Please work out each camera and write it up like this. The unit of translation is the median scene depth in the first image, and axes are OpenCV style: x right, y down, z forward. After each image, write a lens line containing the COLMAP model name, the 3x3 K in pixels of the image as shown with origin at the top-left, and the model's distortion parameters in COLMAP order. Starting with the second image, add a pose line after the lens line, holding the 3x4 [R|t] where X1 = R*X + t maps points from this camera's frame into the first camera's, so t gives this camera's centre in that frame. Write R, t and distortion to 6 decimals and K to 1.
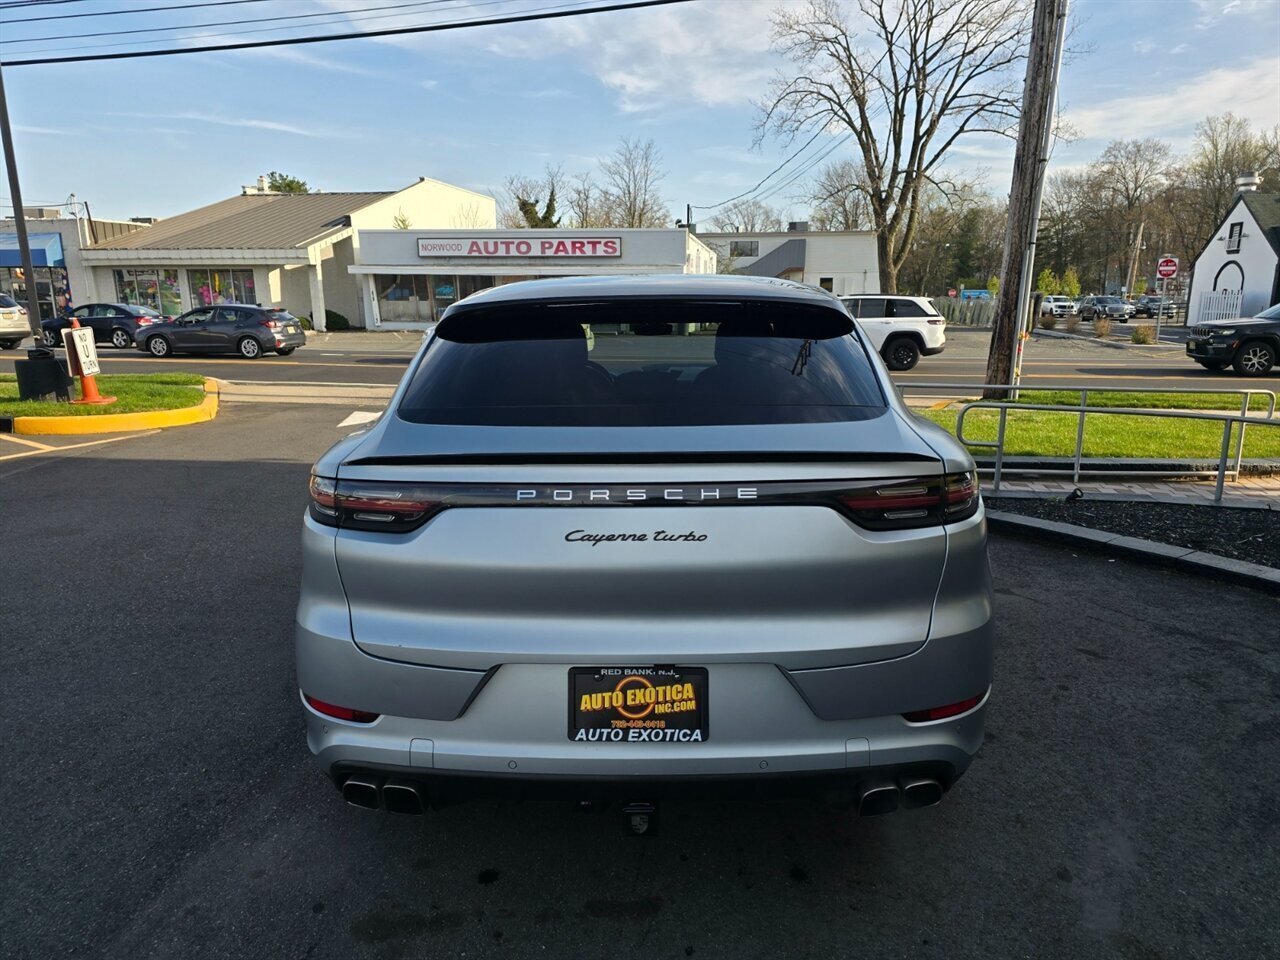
lens RADIAL K [[861.0, 0, 649.4], [0, 861.0, 506.0], [0, 0, 1]] dist [0.053817, -0.044404]
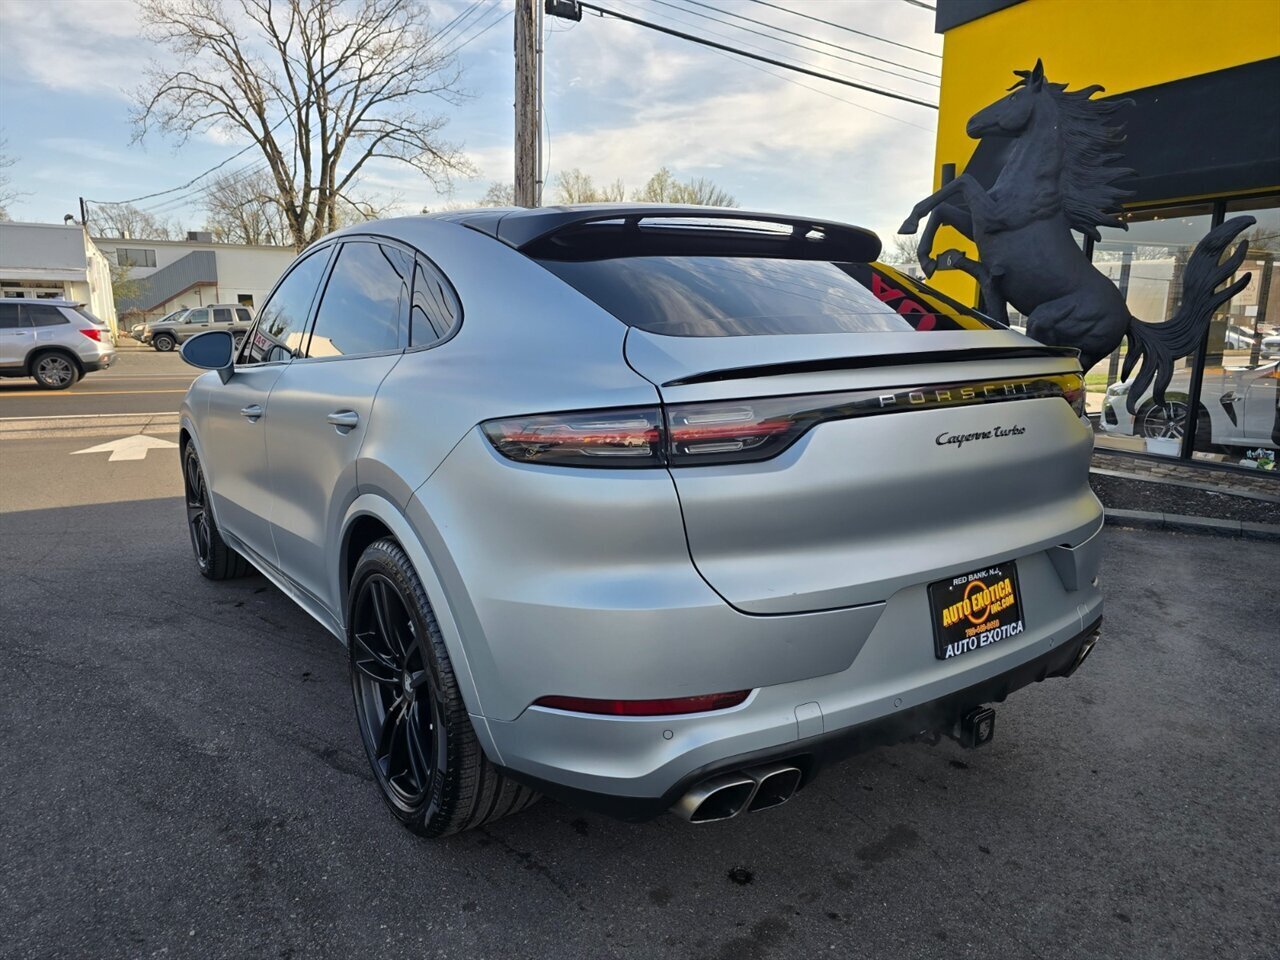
lens RADIAL K [[861.0, 0, 653.0], [0, 861.0, 507.4], [0, 0, 1]] dist [0.053817, -0.044404]
pose [[0.801241, -0.121734, 0.585828, -0.023784], [0.135299, 0.990587, 0.020792, 0.001222], [-0.582844, 0.062602, 0.810169, 0.011146]]
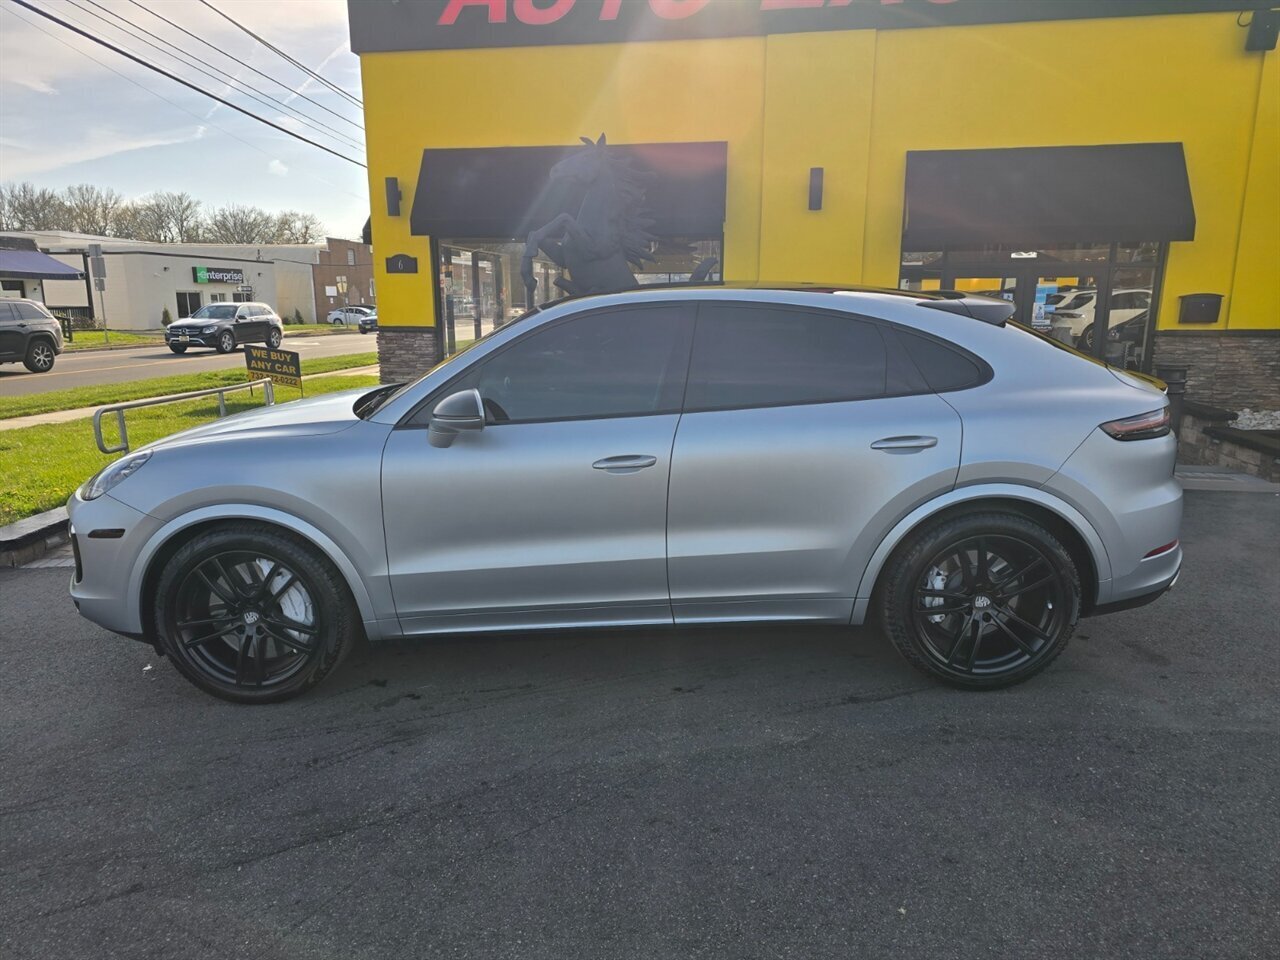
lens RADIAL K [[861.0, 0, 633.3], [0, 861.0, 485.4], [0, 0, 1]] dist [0.053817, -0.044404]
pose [[-0.010501, -0.212105, 0.977190, -0.059441], [0.234506, 0.949468, 0.208608, -0.014024], [-0.972058, 0.231347, 0.039769, 0.057491]]
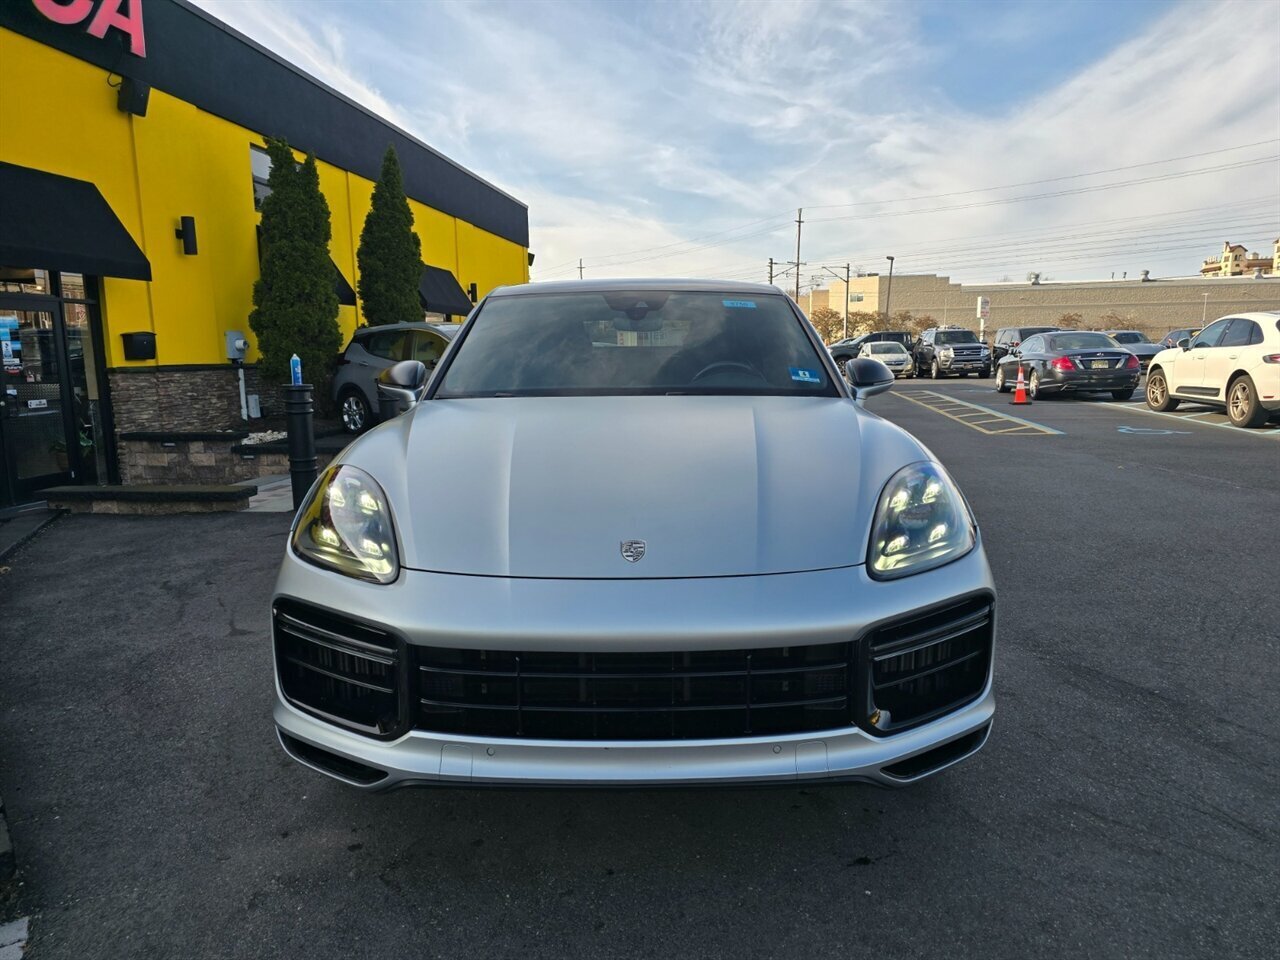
lens RADIAL K [[861.0, 0, 648.2], [0, 861.0, 488.0], [0, 0, 1]] dist [0.053817, -0.044404]
pose [[-0.999115, 0.022717, -0.035388, 0.001825], [0.007393, 0.923311, 0.383983, -0.024313], [0.041397, 0.383382, -0.922662, 0.117106]]
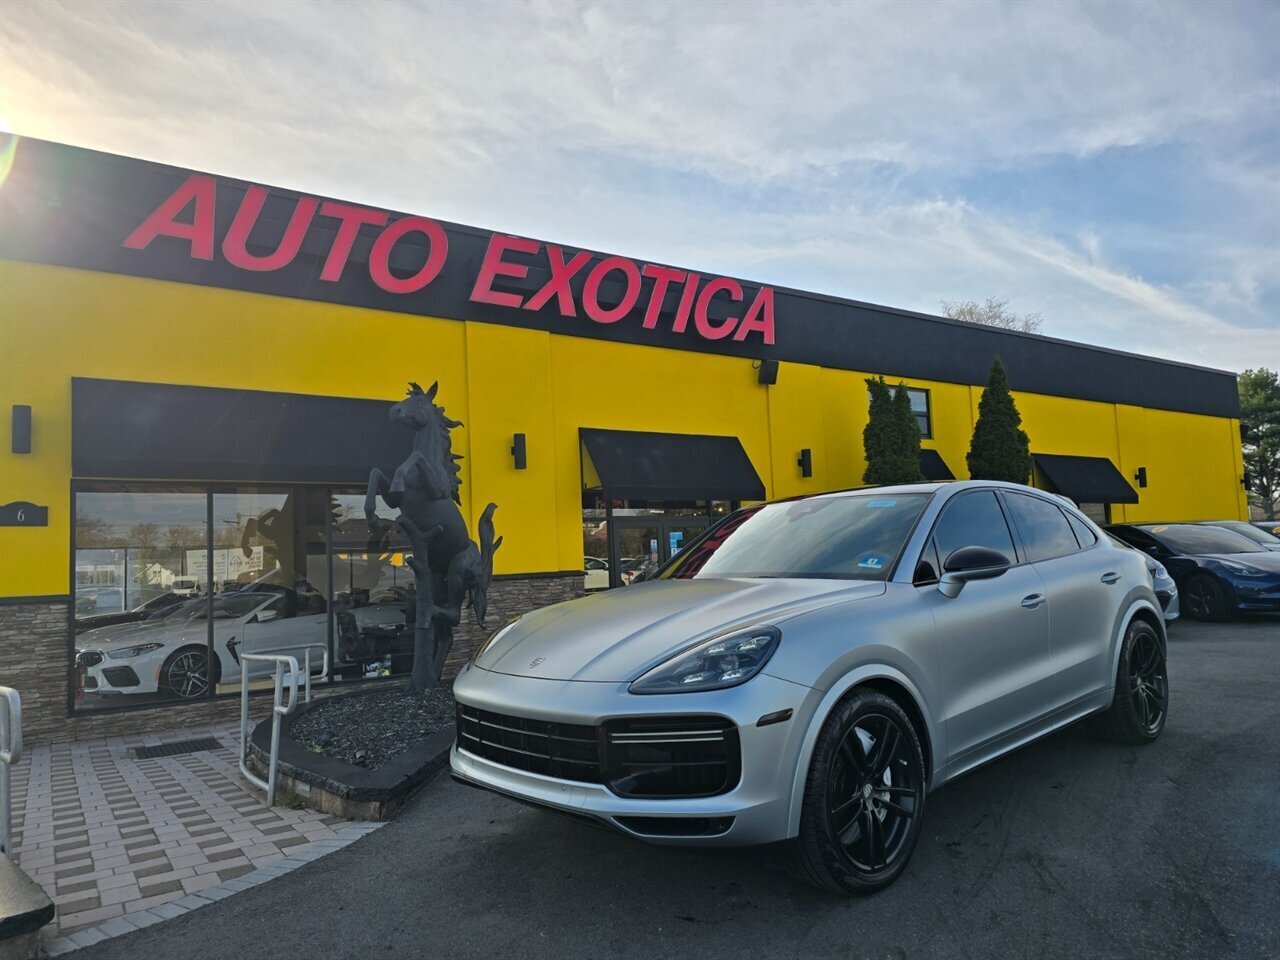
lens RADIAL K [[861.0, 0, 636.2], [0, 861.0, 499.7], [0, 0, 1]] dist [0.053817, -0.044404]
pose [[-0.686981, 0.087019, 0.721446, -0.039365], [0.212345, 0.973510, 0.084778, -0.023860], [-0.694958, 0.211437, -0.687261, 0.120466]]
